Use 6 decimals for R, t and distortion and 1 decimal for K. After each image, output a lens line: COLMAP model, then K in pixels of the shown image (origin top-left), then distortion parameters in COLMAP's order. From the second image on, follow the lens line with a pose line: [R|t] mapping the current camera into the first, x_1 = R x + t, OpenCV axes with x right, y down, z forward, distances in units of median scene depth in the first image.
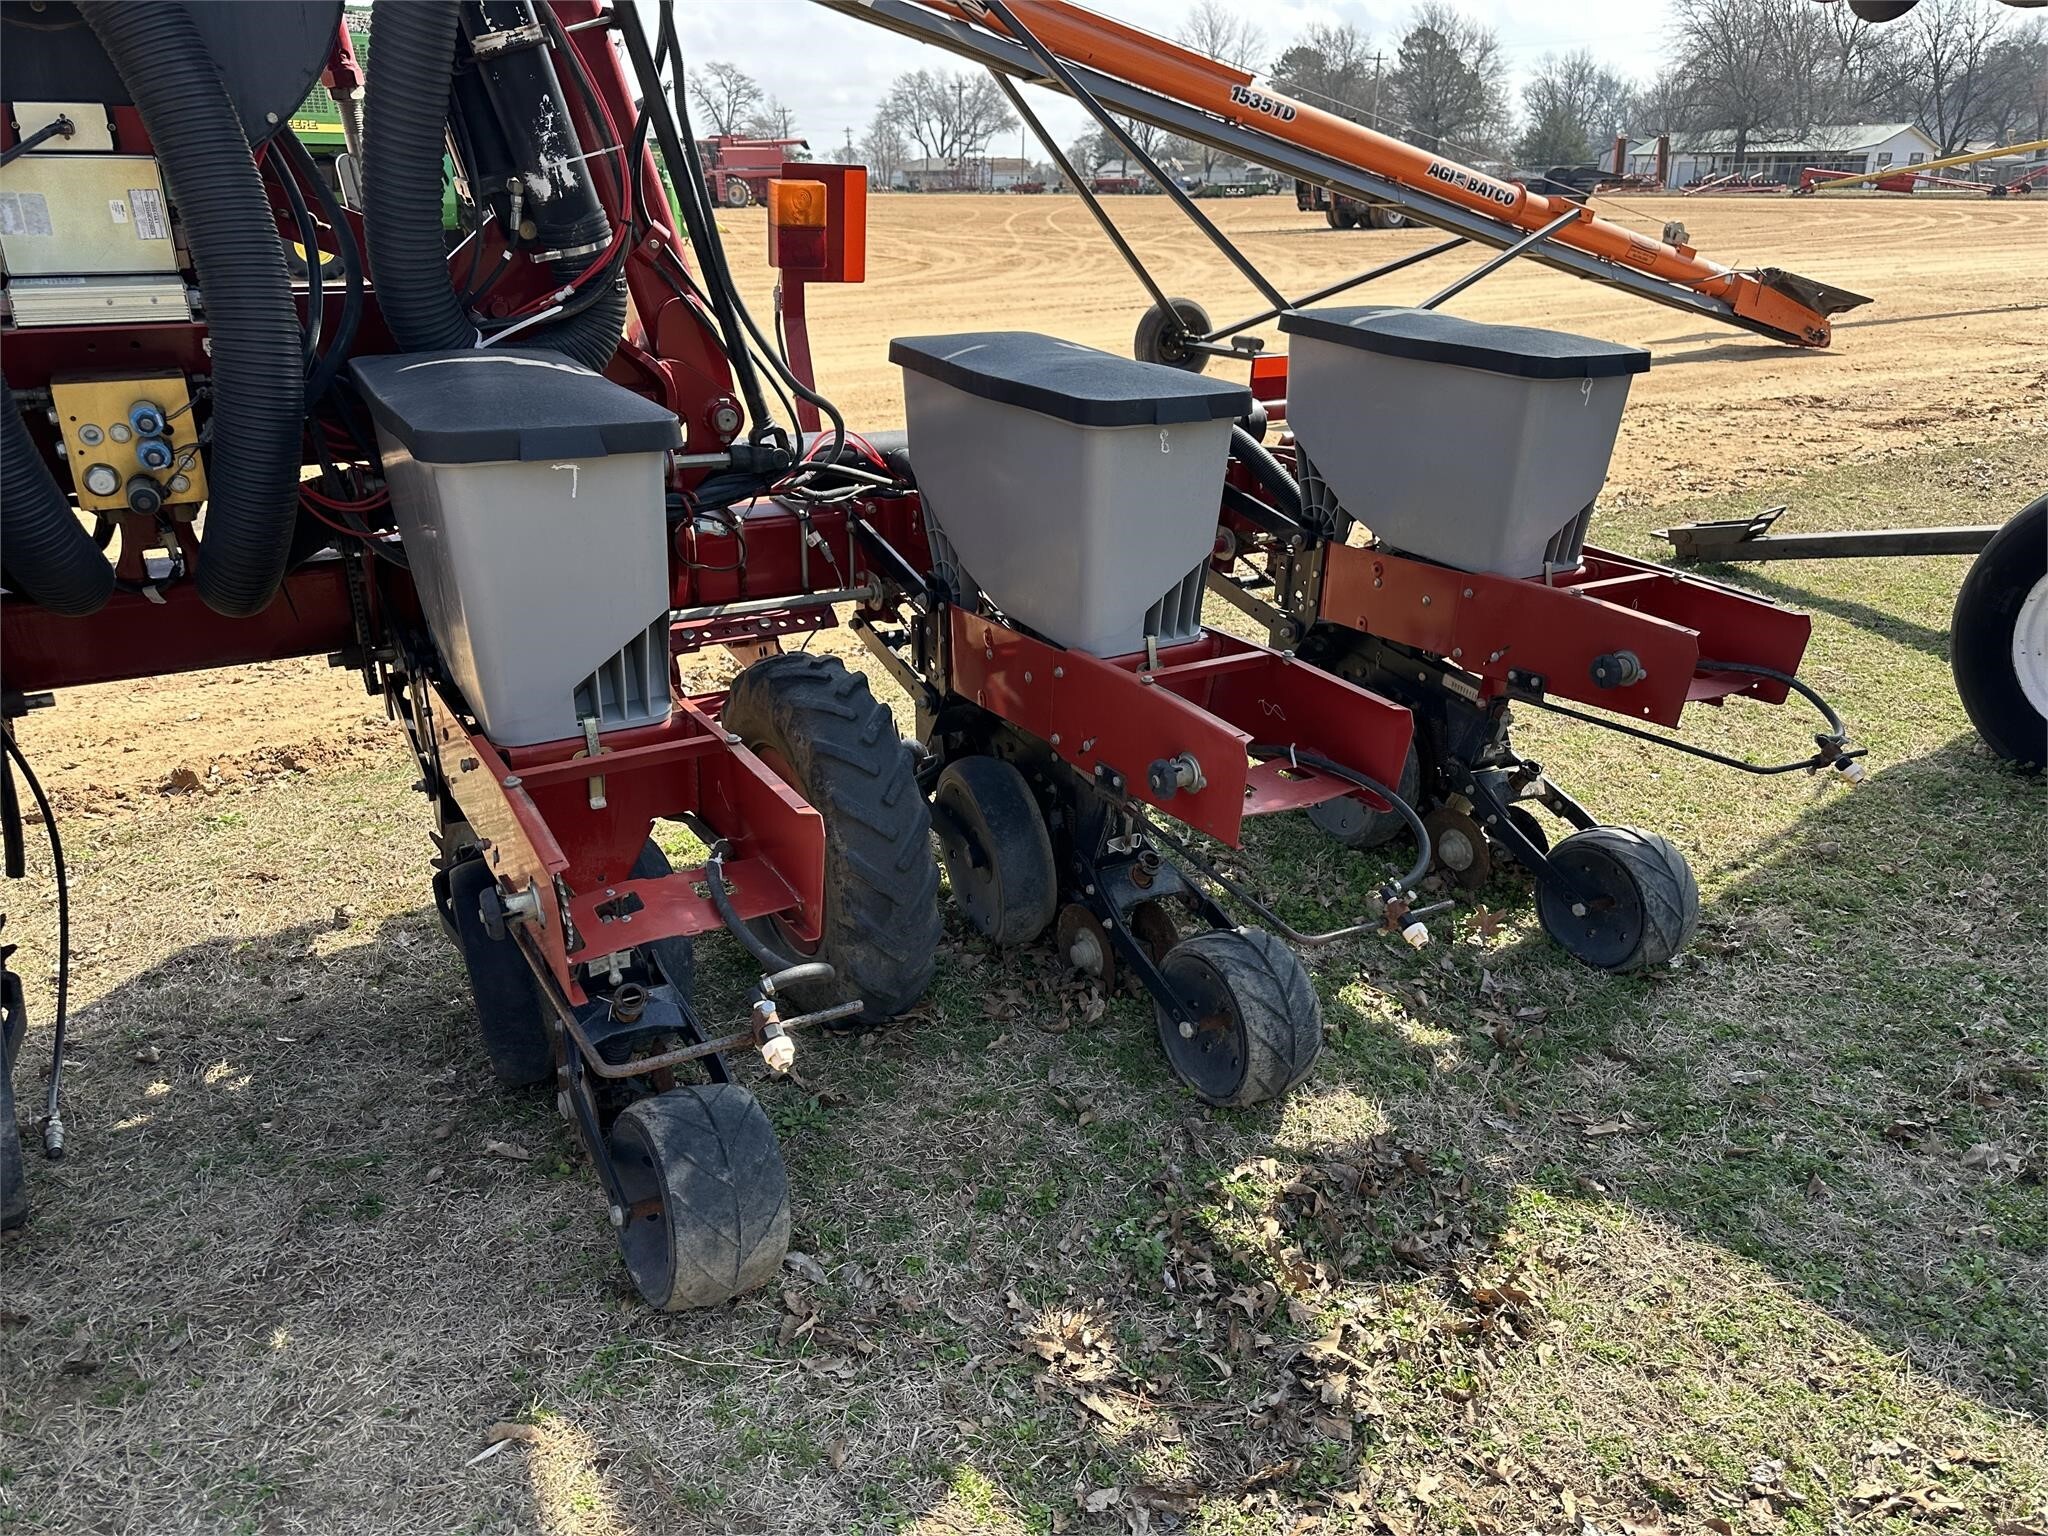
lens RADIAL K [[1448.0, 0, 1016.8], [0, 1448.0, 775.4], [0, 0, 1]] dist [0.020088, -0.027143]
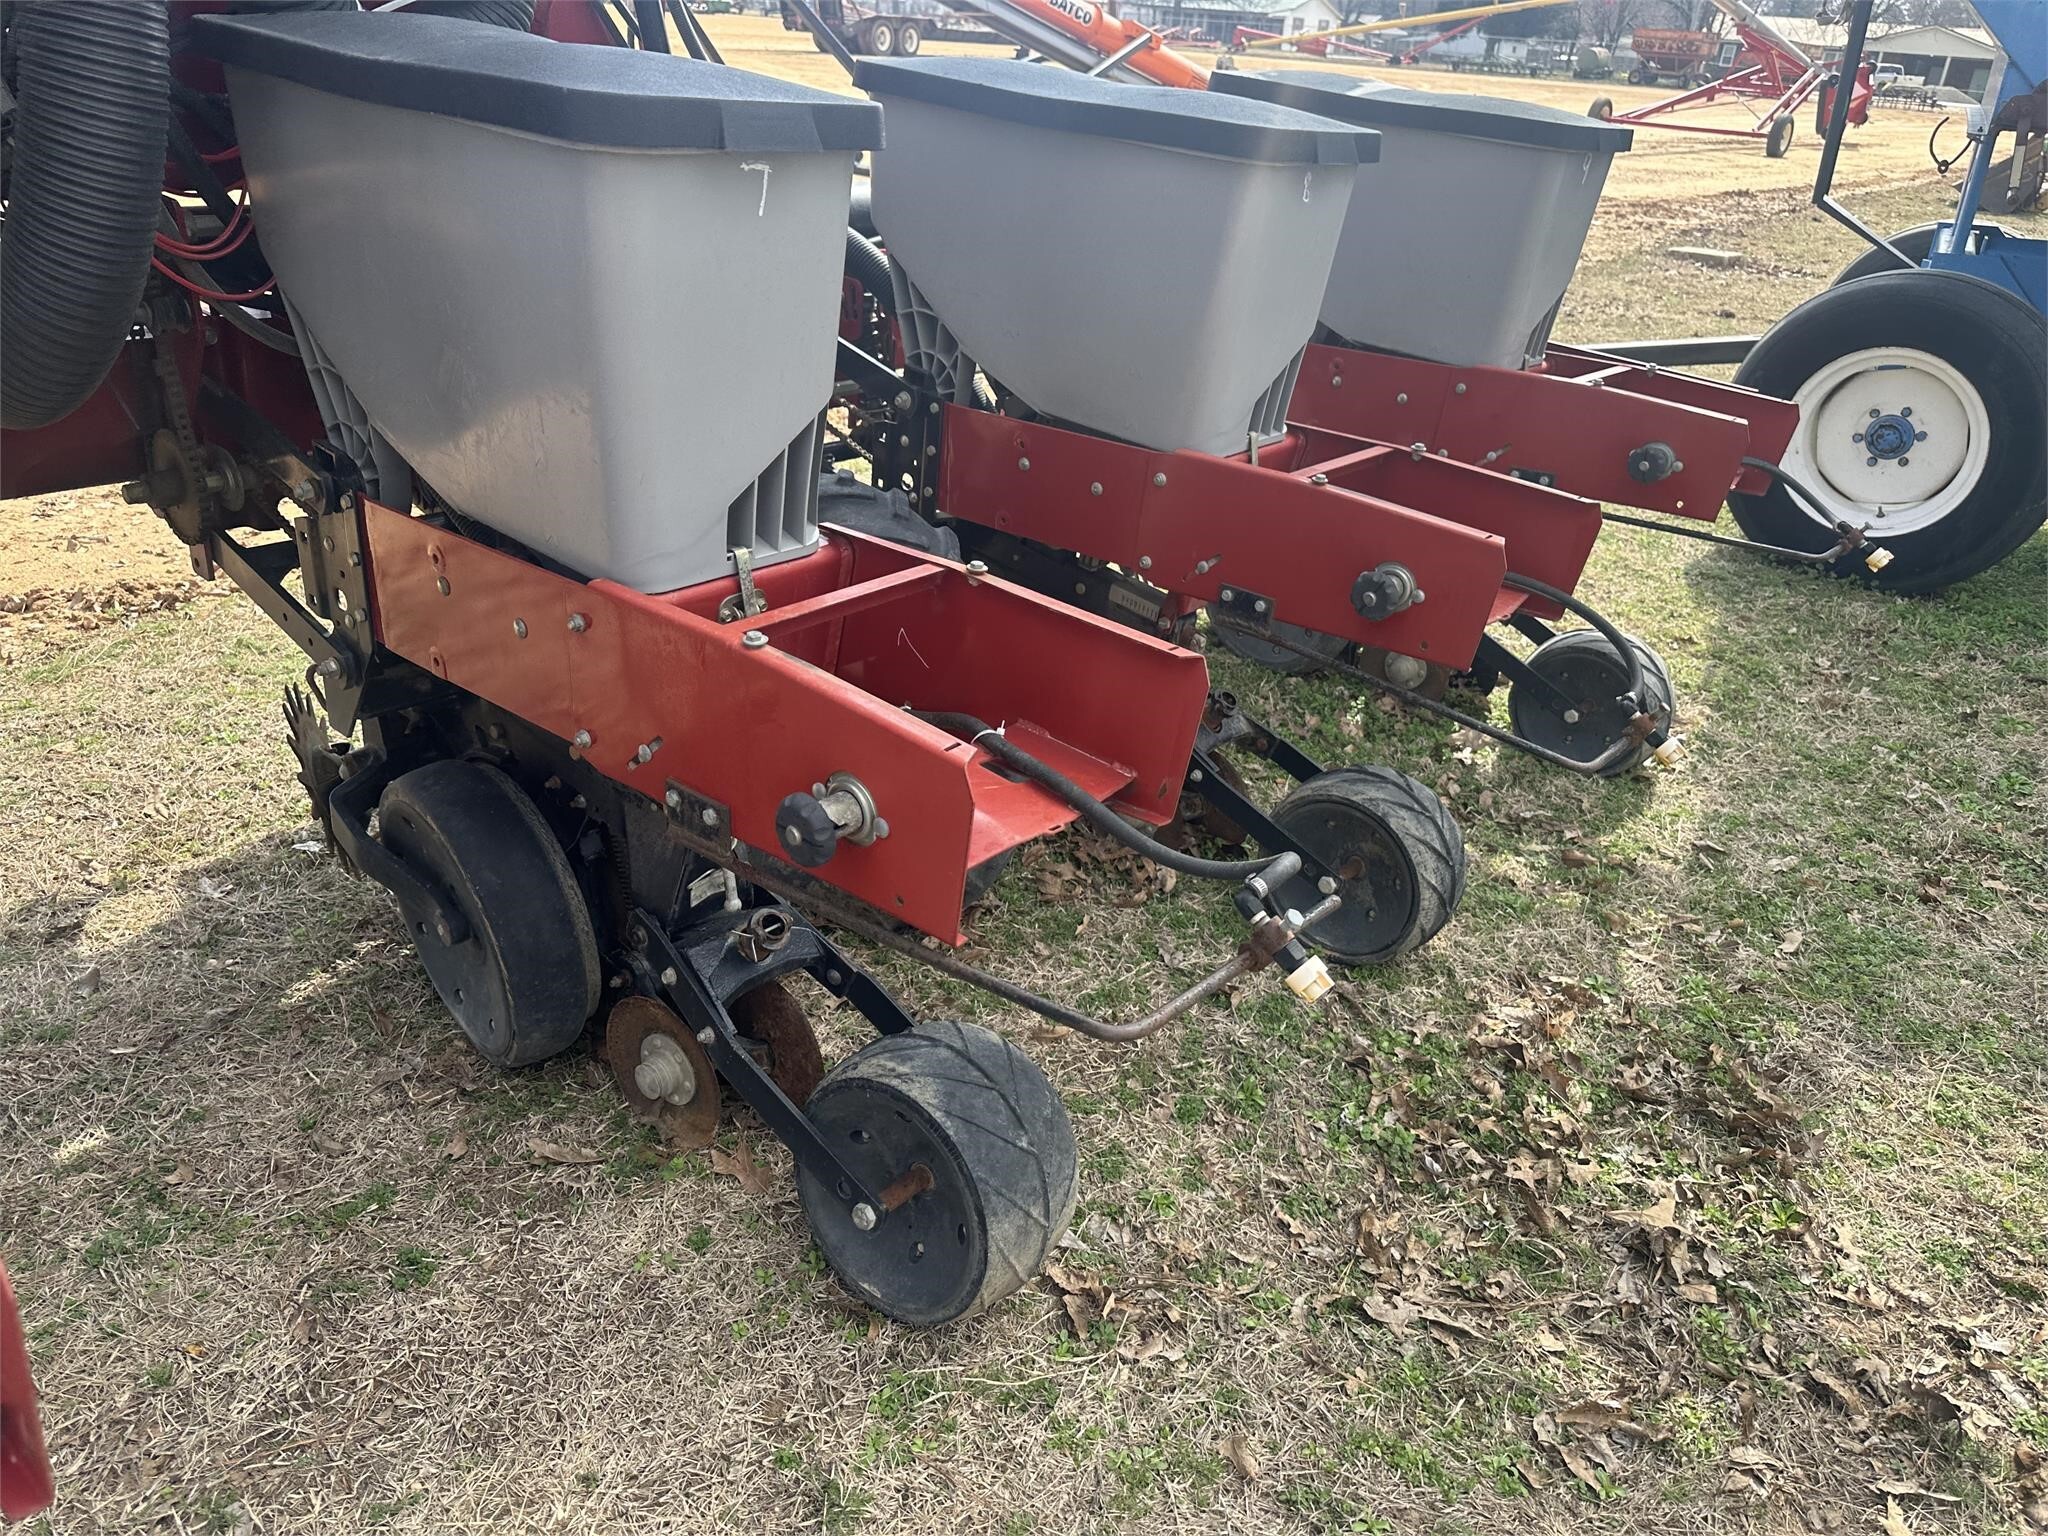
lens RADIAL K [[1441.0, 0, 1018.5], [0, 1441.0, 752.4], [0, 0, 1]] dist [0.023493, -0.036080]
pose [[0.938534, -0.089591, 0.333357, -0.084011], [0.059363, 0.993234, 0.099807, -0.000762], [-0.340043, -0.073883, 0.937503, 0.059648]]
